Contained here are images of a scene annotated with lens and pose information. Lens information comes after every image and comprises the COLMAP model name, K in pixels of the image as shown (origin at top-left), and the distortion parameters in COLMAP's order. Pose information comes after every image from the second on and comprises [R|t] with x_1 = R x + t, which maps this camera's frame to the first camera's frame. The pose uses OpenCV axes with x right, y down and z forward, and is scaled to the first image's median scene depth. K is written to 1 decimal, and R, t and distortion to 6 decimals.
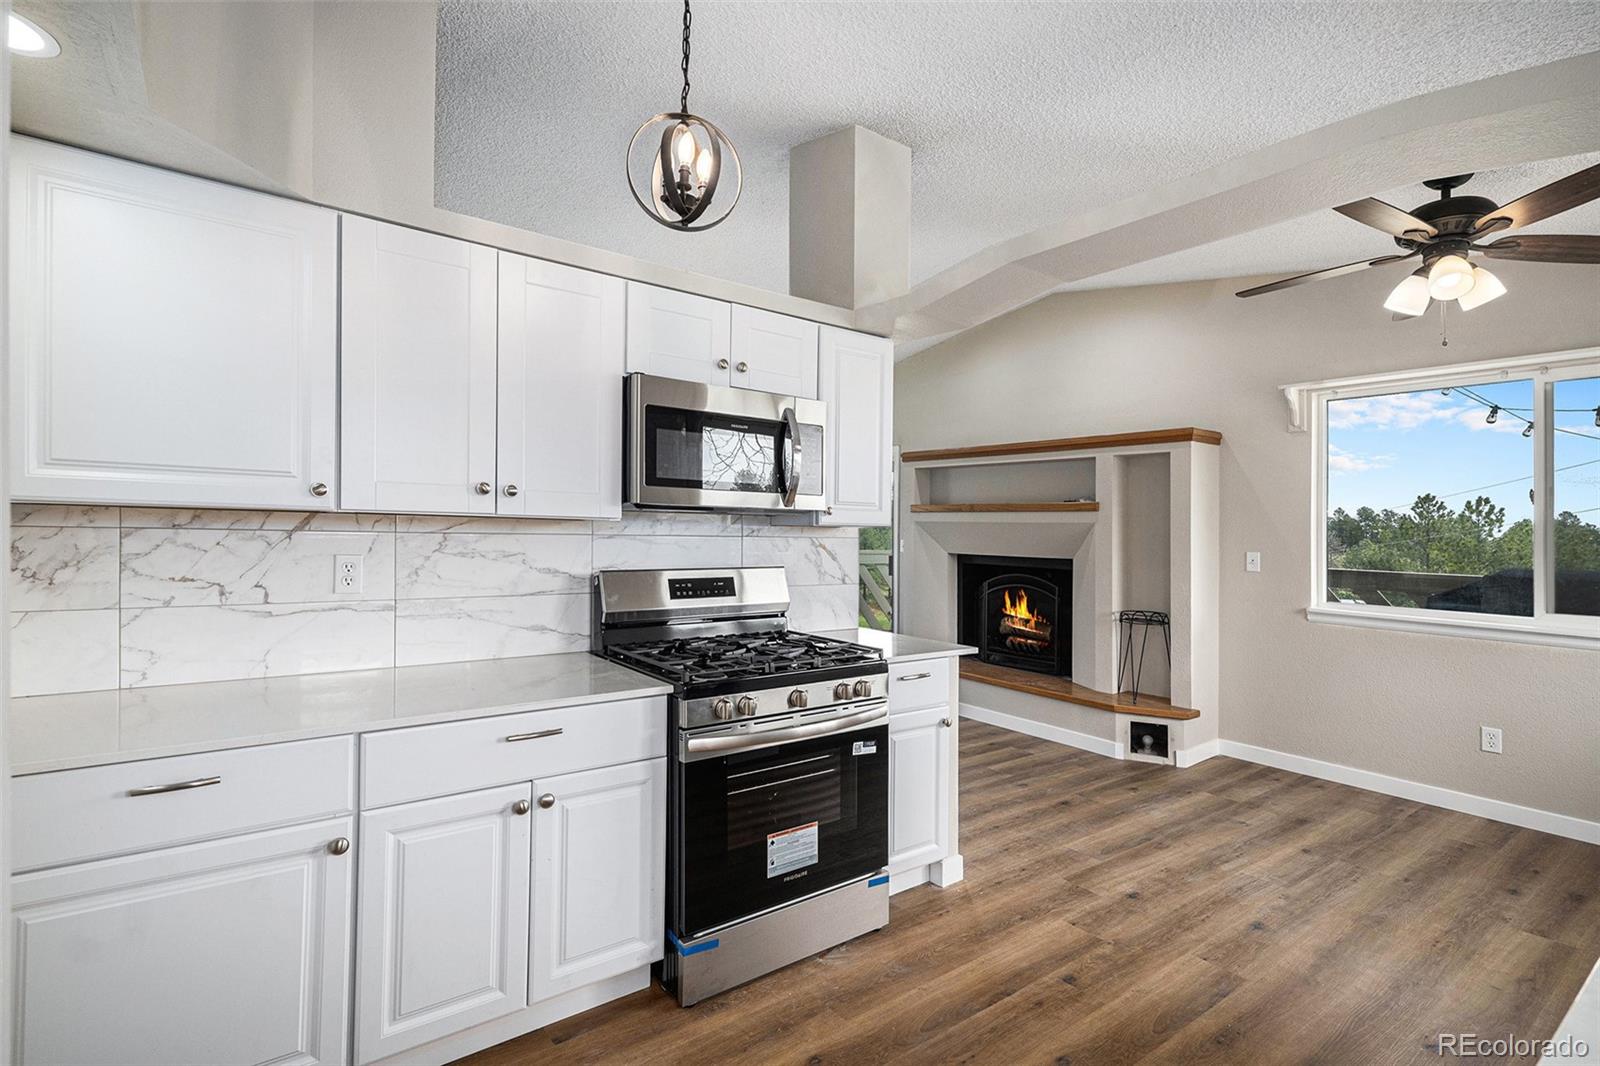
lens RADIAL K [[756.1, 0, 792.6], [0, 756.1, 534.0], [0, 0, 1]] dist [0.008978, -0.003456]
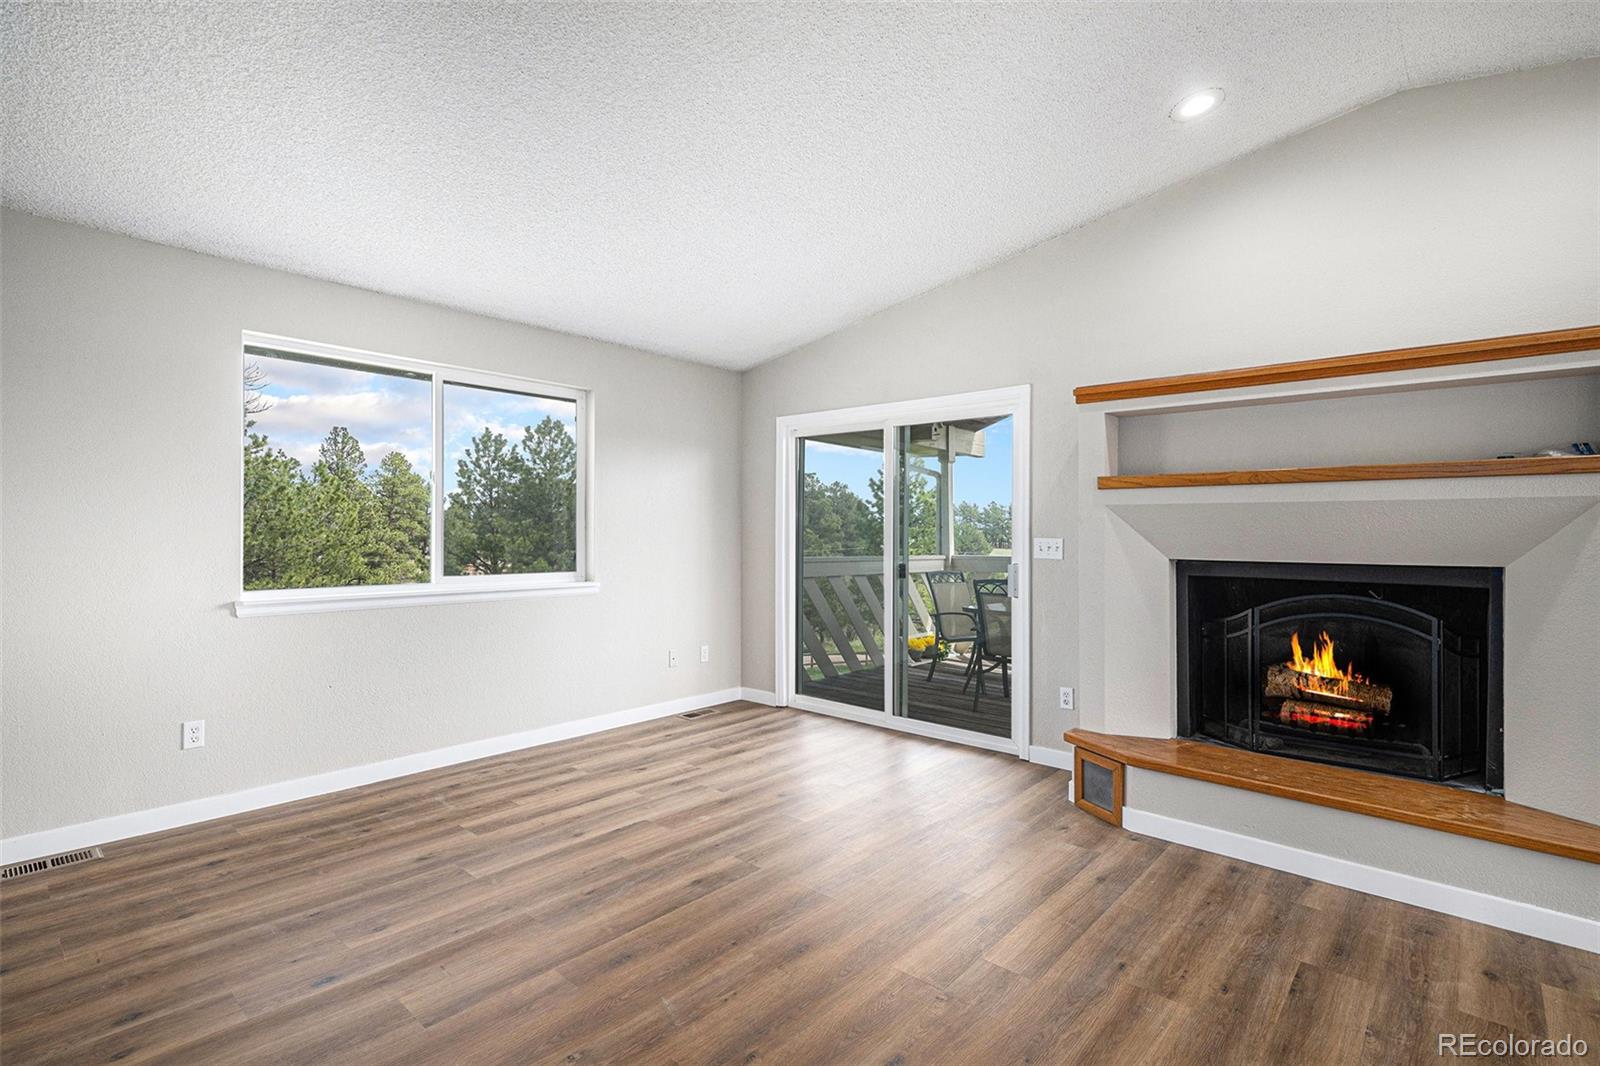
lens RADIAL K [[756.1, 0, 799.7], [0, 756.1, 516.7], [0, 0, 1]] dist [0.008978, -0.003456]
pose [[0.976653, -0.009824, 0.214597, -0.379668], [0.015218, 0.999608, -0.023499, 0.005029], [-0.214282, 0.026216, 0.976420, 0.992617]]
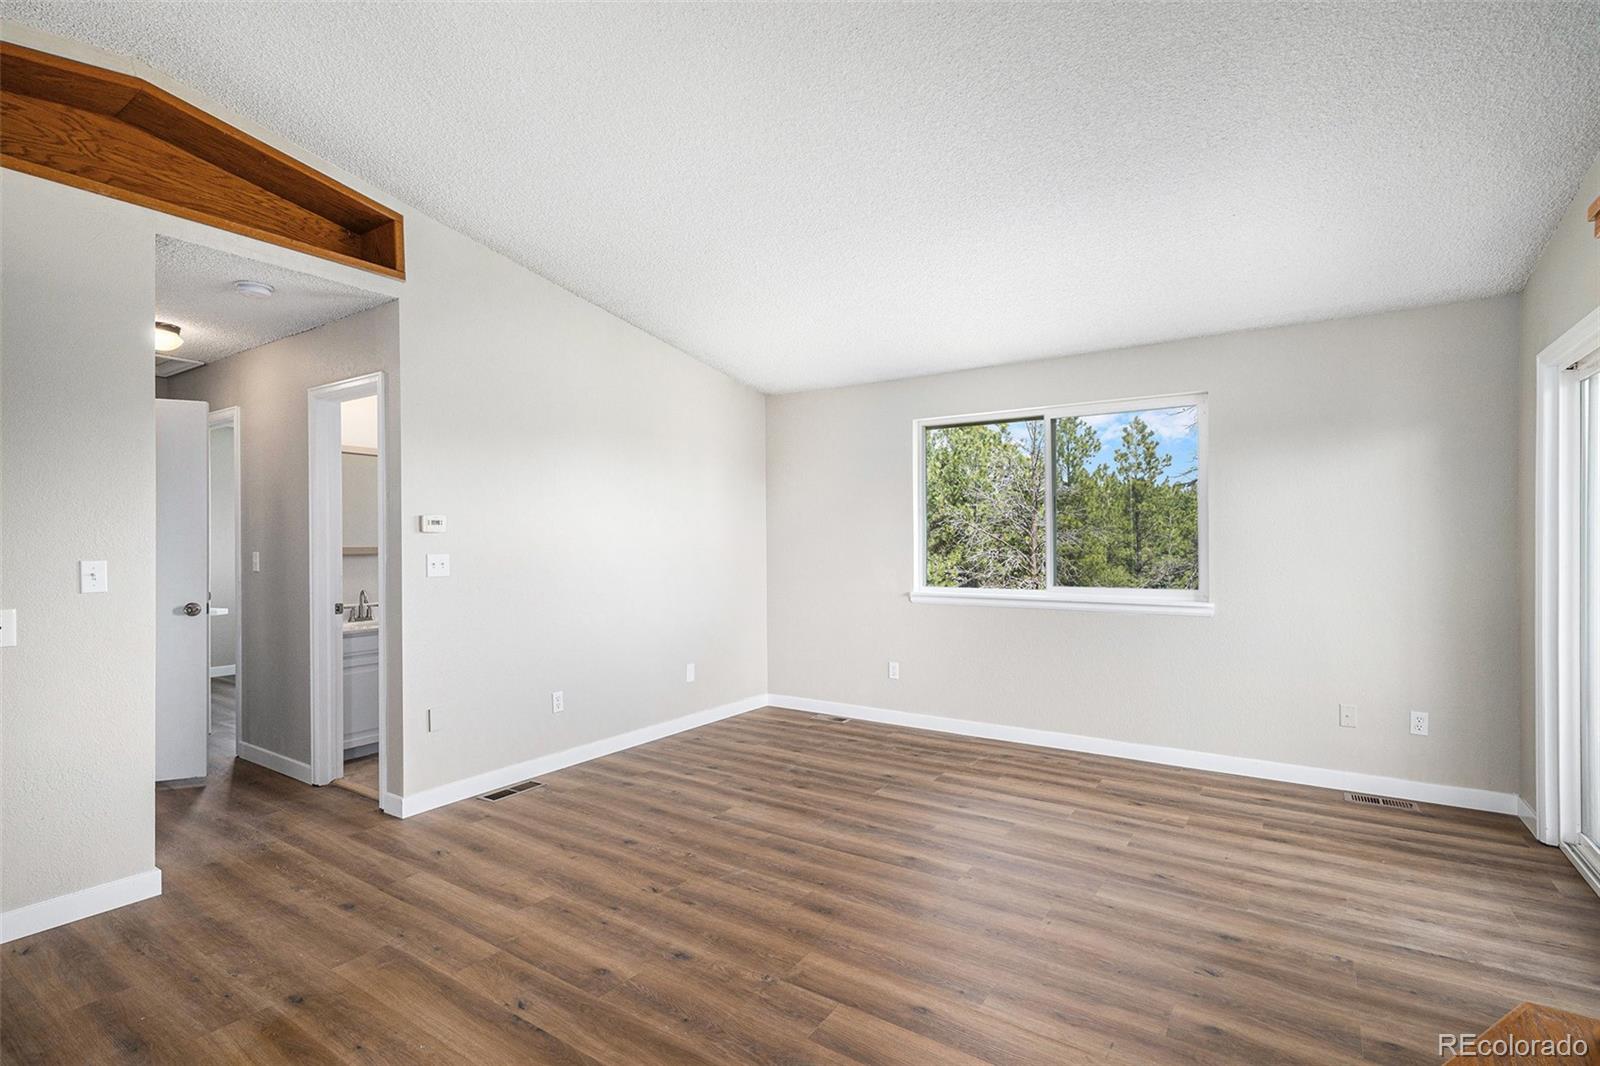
lens RADIAL K [[756.1, 0, 795.8], [0, 756.1, 496.5], [0, 0, 1]] dist [0.008978, -0.003456]
pose [[0.348441, -0.076551, -0.934200, 0.639158], [0.000048, 0.996661, -0.081651, 0.014059], [0.937331, 0.028406, 0.347281, 1.400402]]
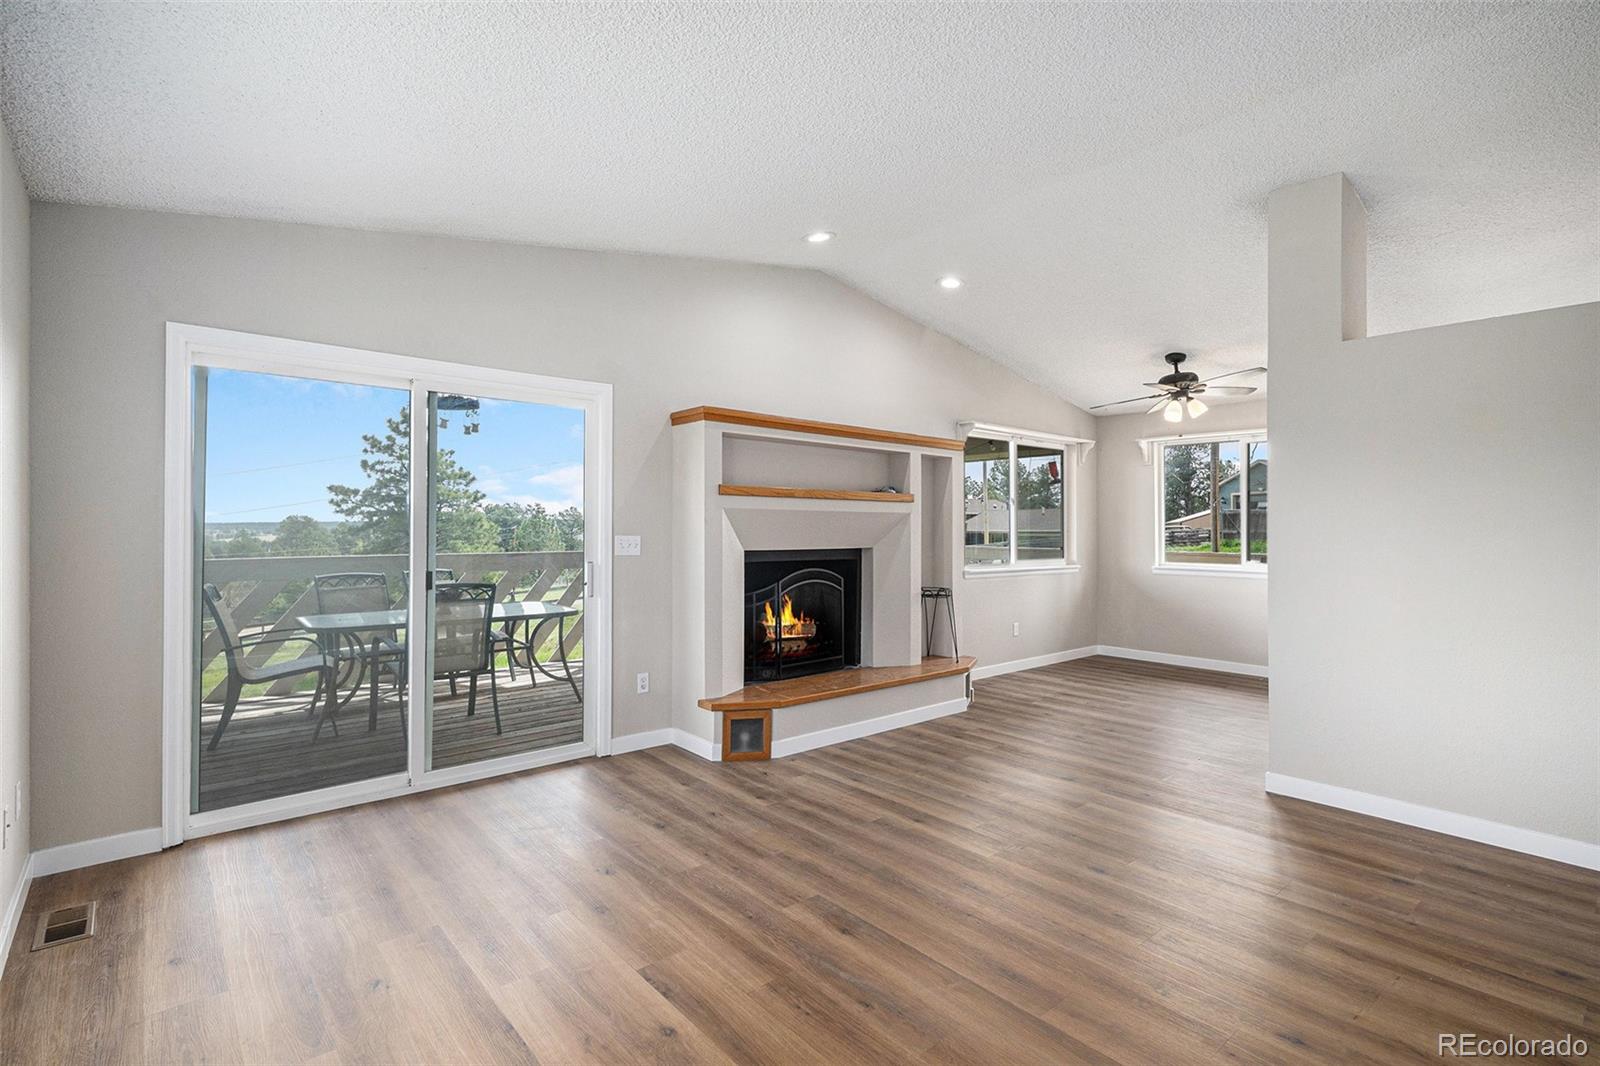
lens RADIAL K [[756.1, 0, 785.0], [0, 756.1, 536.1], [0, 0, 1]] dist [0.008978, -0.003456]
pose [[-0.075982, -0.028171, 0.996711, -1.096623], [0.000587, 0.999599, 0.028297, -0.022080], [-0.997109, 0.002735, -0.075935, 2.045740]]
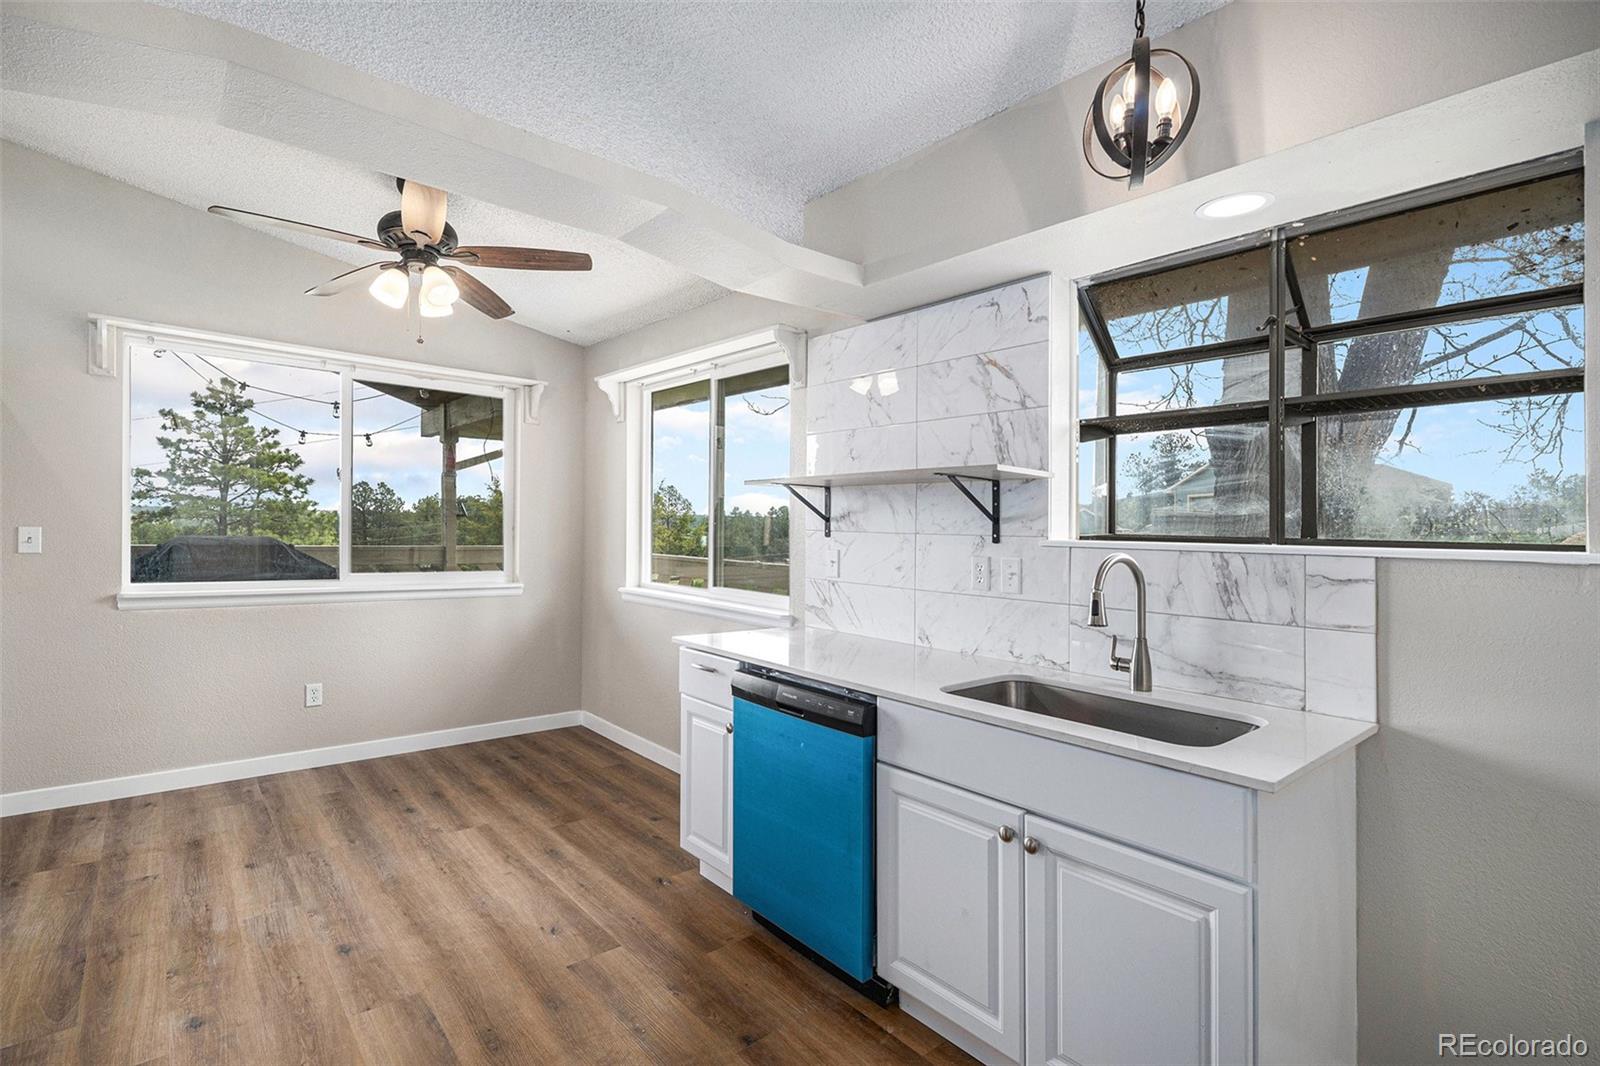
lens RADIAL K [[756.1, 0, 802.4], [0, 756.1, 526.3], [0, 0, 1]] dist [0.008978, -0.003456]
pose [[-0.079431, -0.017552, 0.996686, -0.265066], [-0.019447, 0.999682, 0.016055, -0.005313], [-0.996651, -0.018107, -0.079747, 0.462381]]
